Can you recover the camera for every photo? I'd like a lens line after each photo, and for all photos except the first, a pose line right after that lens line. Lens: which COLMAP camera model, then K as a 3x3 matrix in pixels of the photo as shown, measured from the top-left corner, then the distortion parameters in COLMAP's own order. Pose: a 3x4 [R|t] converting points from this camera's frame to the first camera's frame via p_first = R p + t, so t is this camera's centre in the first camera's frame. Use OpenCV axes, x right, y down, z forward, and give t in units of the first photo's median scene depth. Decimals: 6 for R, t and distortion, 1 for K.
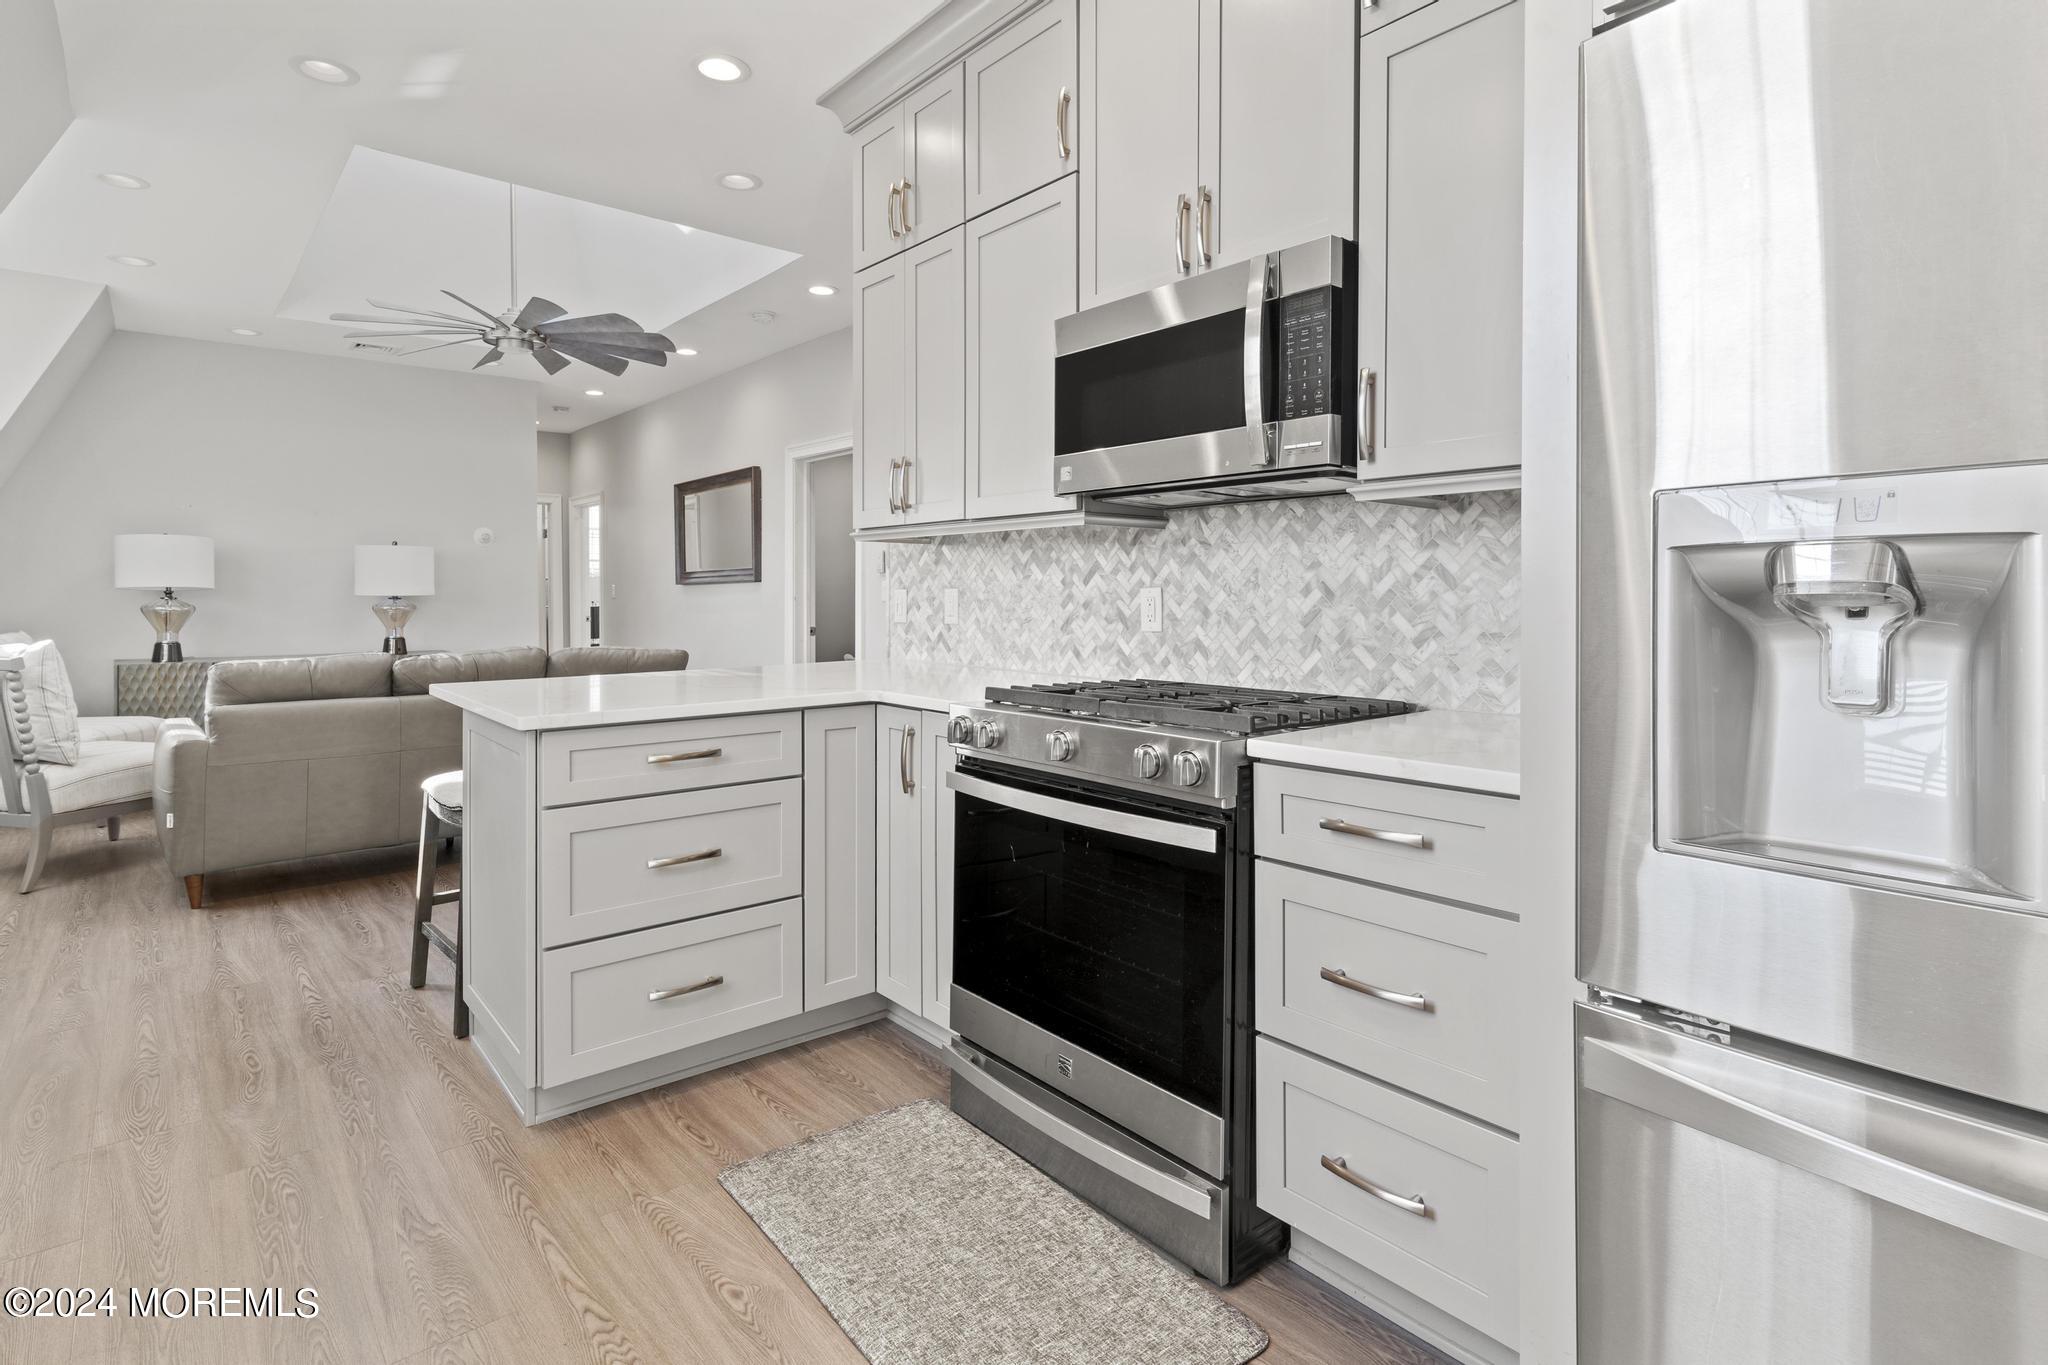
lens RADIAL K [[1009.8, 0, 1013.8], [0, 1009.8, 599.0], [0, 0, 1]] dist [0.002908, -0.000079]
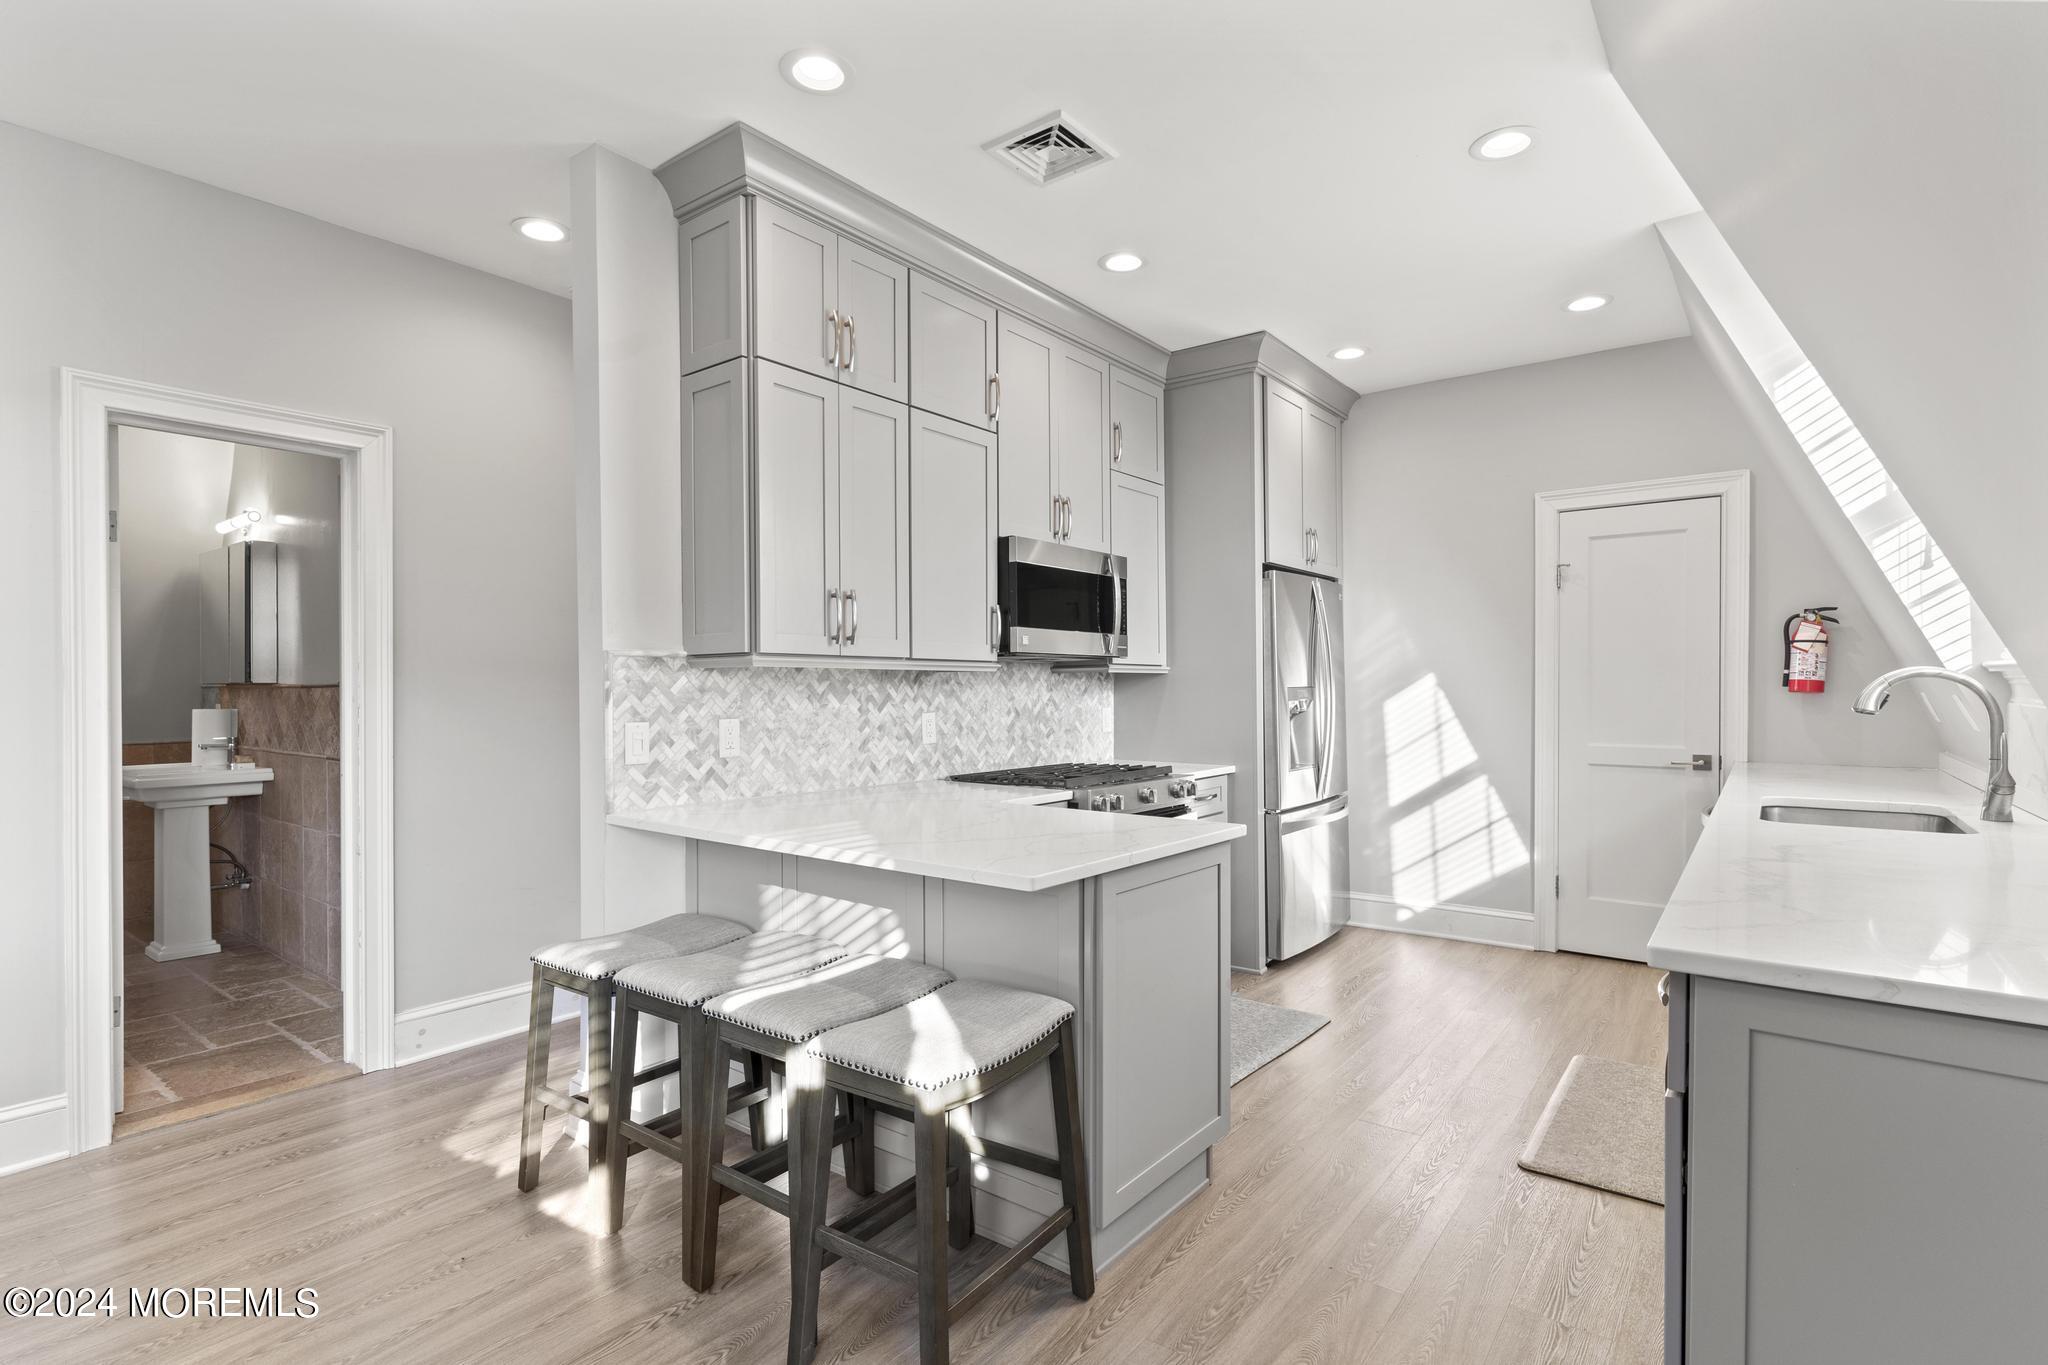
lens RADIAL K [[992.0, 0, 1018.0], [0, 992.0, 698.3], [0, 0, 1]] dist [-0.000121, 0.000362]
pose [[-0.211478, -0.007128, 0.977357, -1.214902], [0.010653, 0.999897, 0.009598, -0.042374], [-0.977325, 0.012441, -0.211380, 1.134181]]
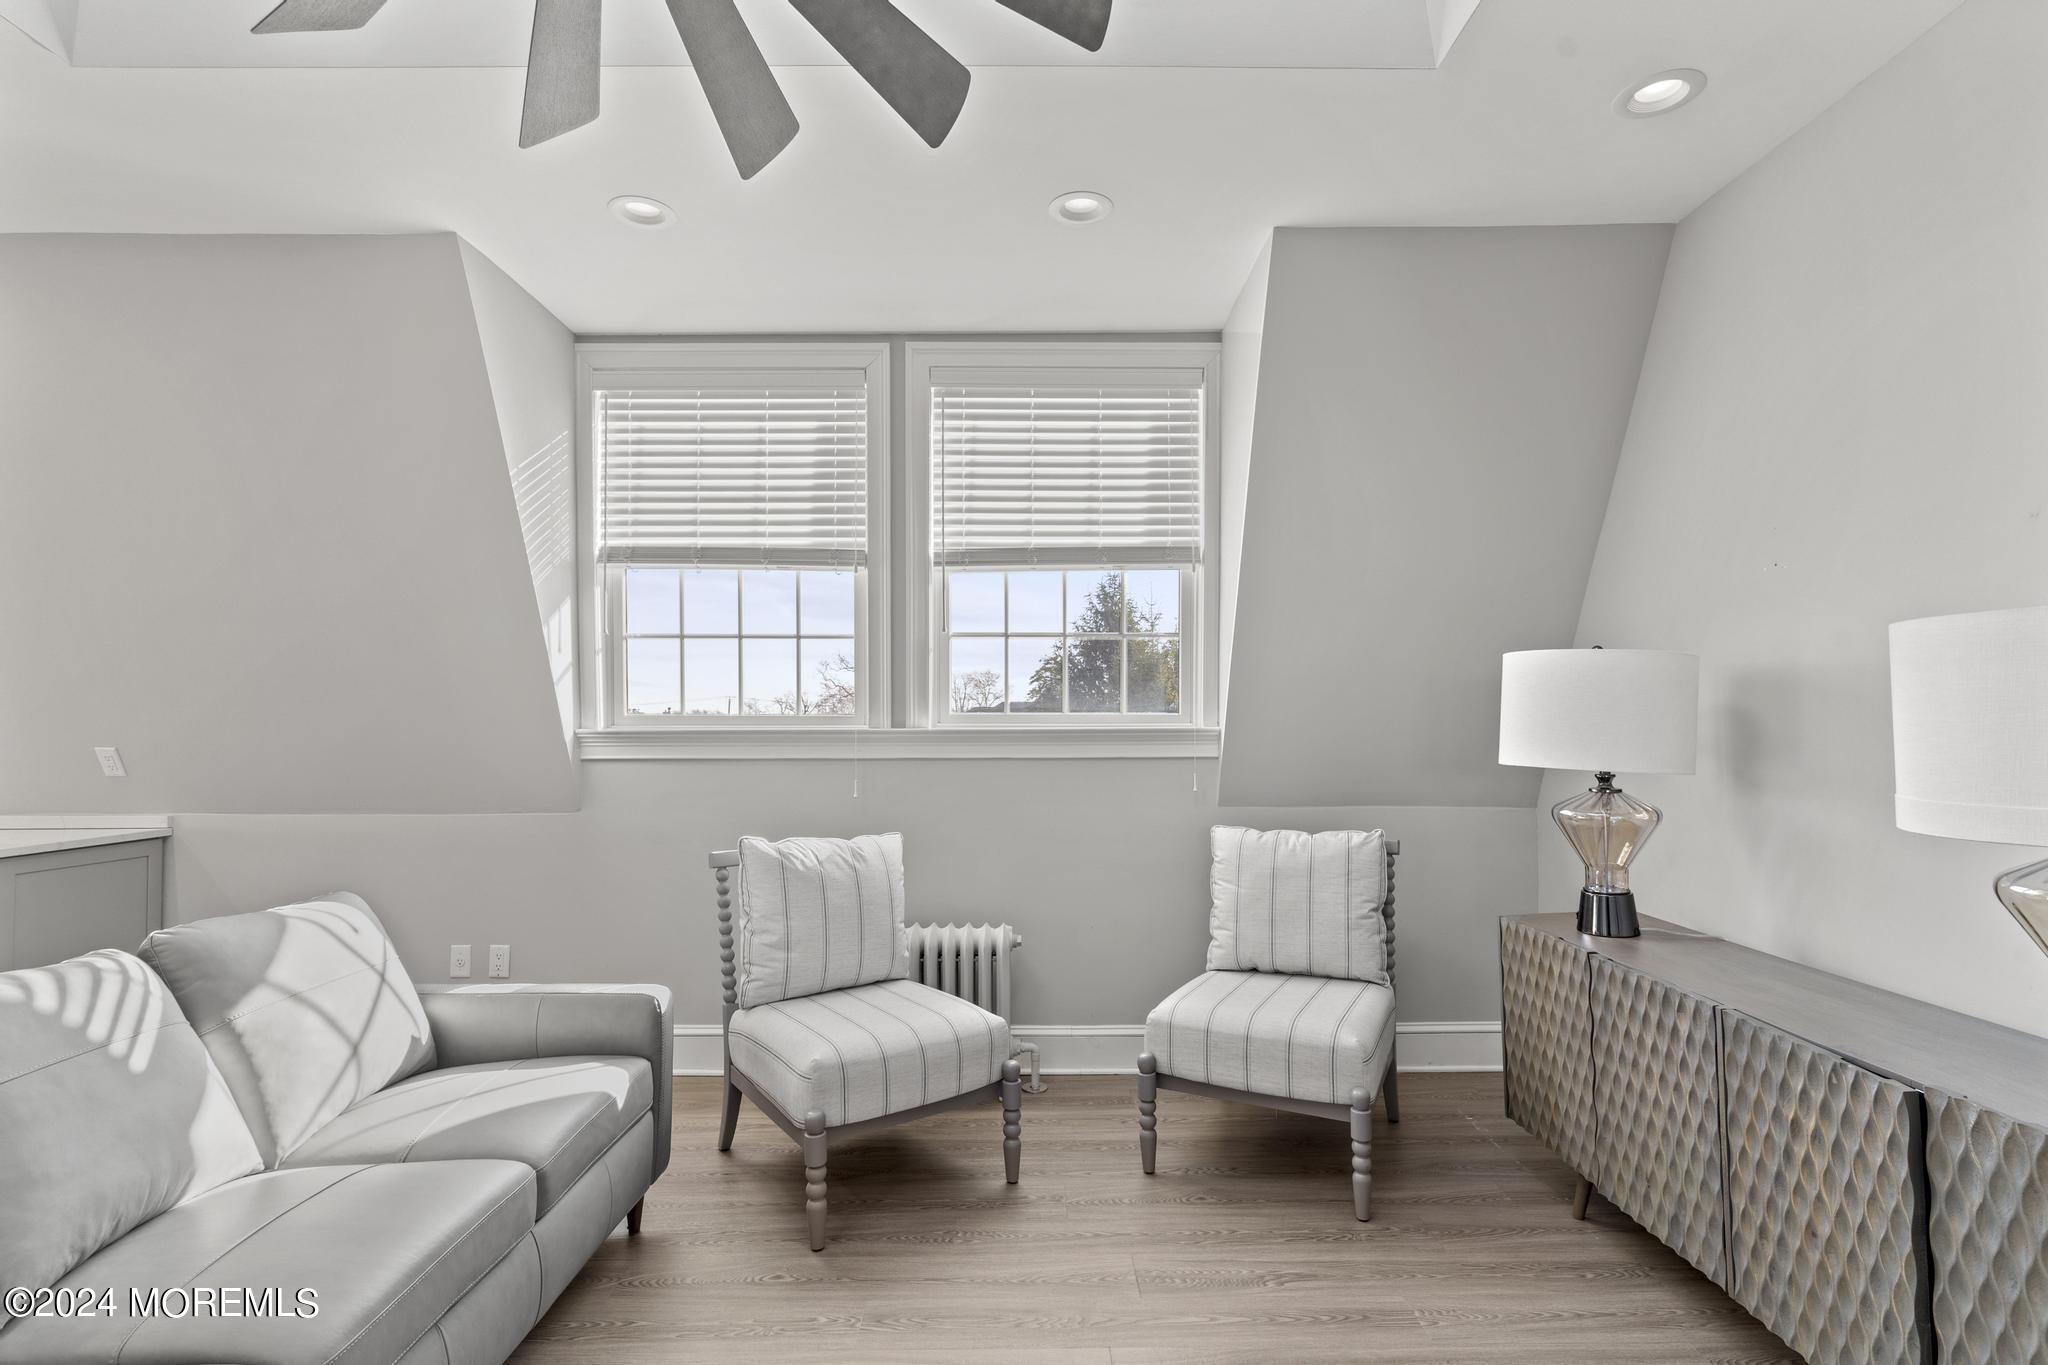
lens RADIAL K [[999.7, 0, 1032.2], [0, 999.7, 698.1], [0, 0, 1]] dist [-0.003540, -0.000977]
pose [[-0.645001, -0.010227, -0.764113, -0.736009], [0.000686, 0.999902, -0.013962, -0.077413], [0.764181, -0.009530, -0.644931, 2.363060]]
